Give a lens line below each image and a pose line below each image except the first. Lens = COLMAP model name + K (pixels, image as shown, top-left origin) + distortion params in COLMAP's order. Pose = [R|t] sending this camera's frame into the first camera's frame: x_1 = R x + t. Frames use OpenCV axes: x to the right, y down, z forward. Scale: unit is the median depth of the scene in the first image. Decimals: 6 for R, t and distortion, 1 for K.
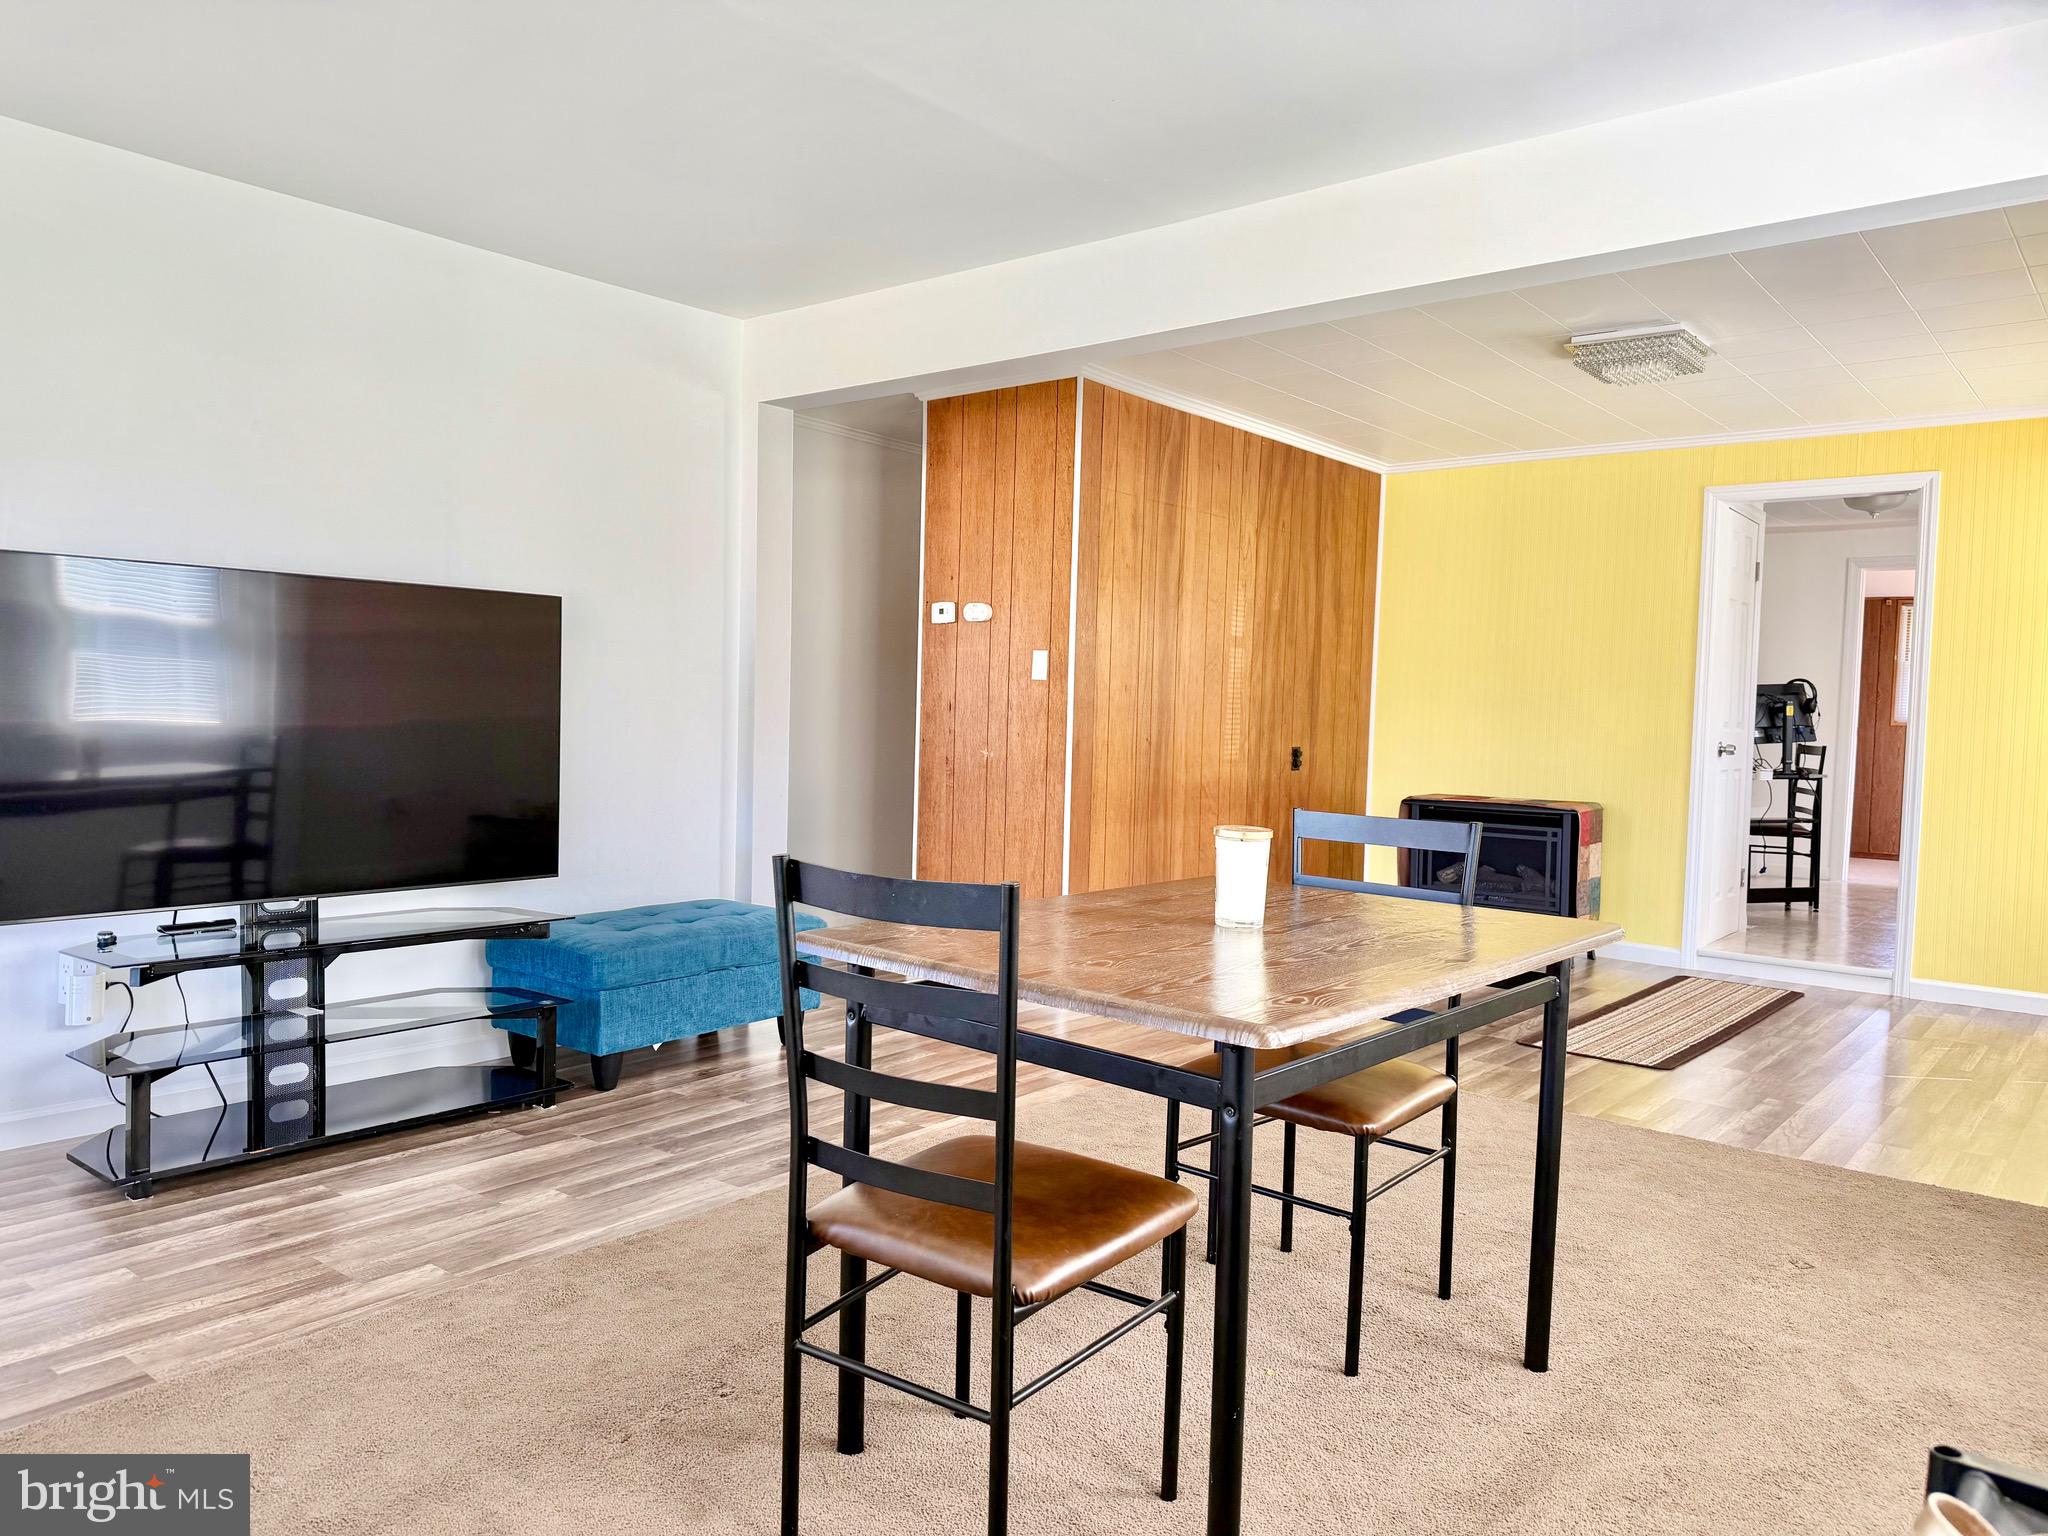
lens RADIAL K [[1433.2, 0, 1024.0], [0, 1433.2, 768.0], [0, 0, 1]] dist [0.108096, -0.116408]
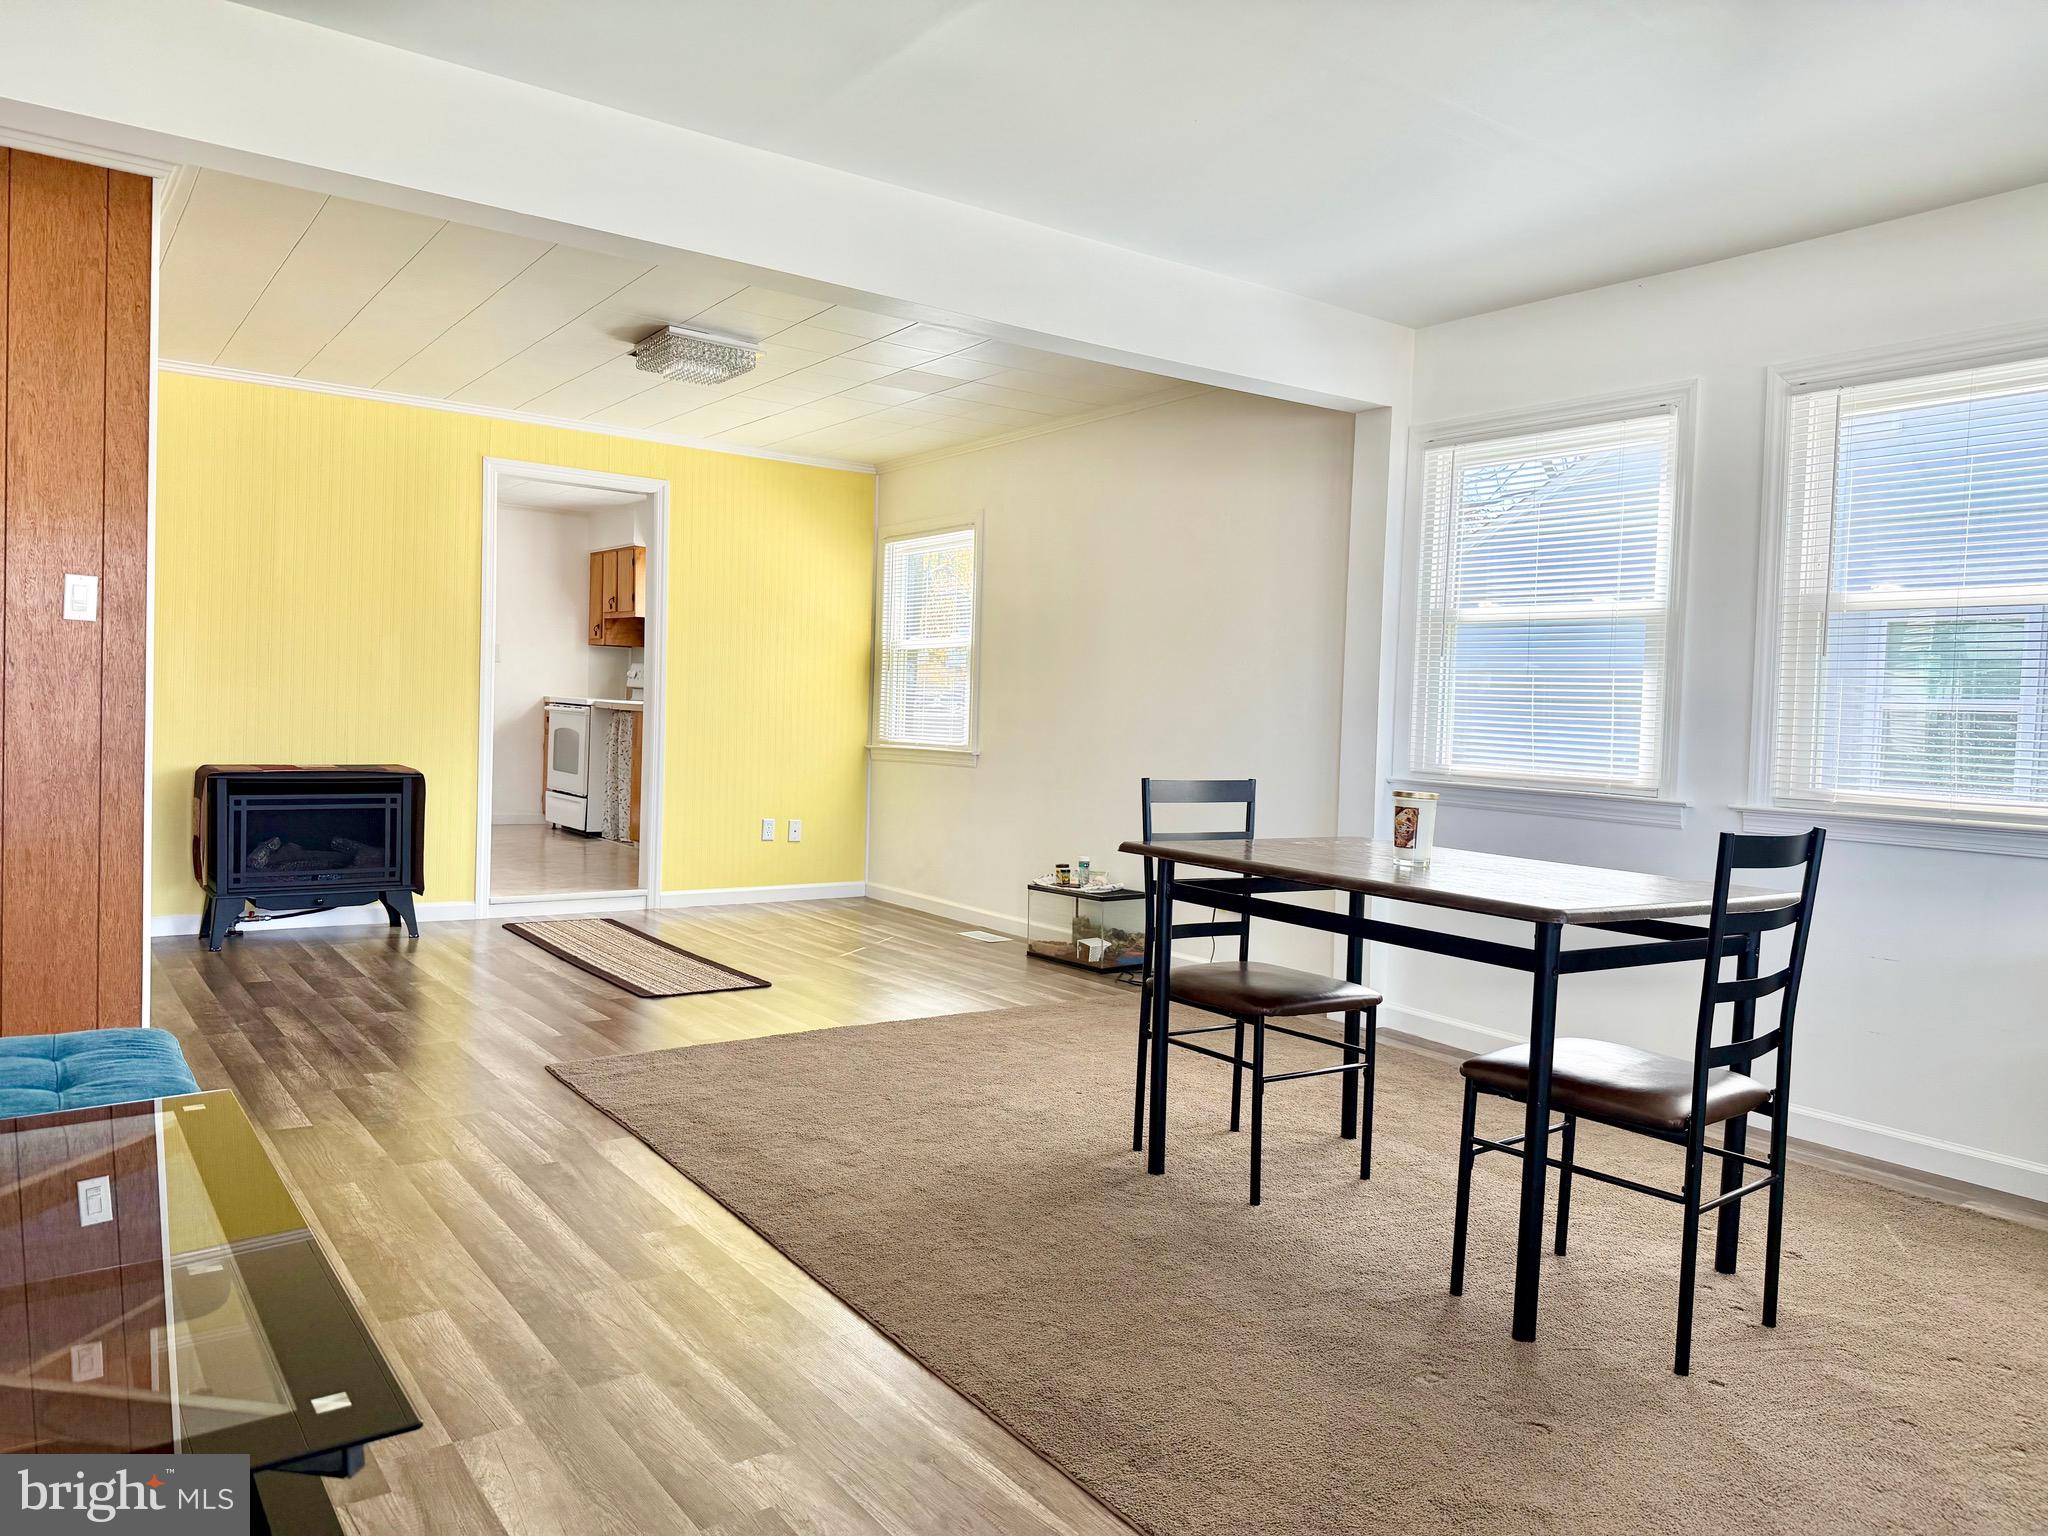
lens RADIAL K [[1432.6, 0, 1024.0], [0, 1432.6, 768.0], [0, 0, 1]] dist [-0.001529, -0.000072]
pose [[0.261227, -0.059157, 0.963463, -0.628502], [0.019261, 0.998241, 0.056071, -0.029248], [-0.965085, 0.003910, 0.261907, 0.522691]]
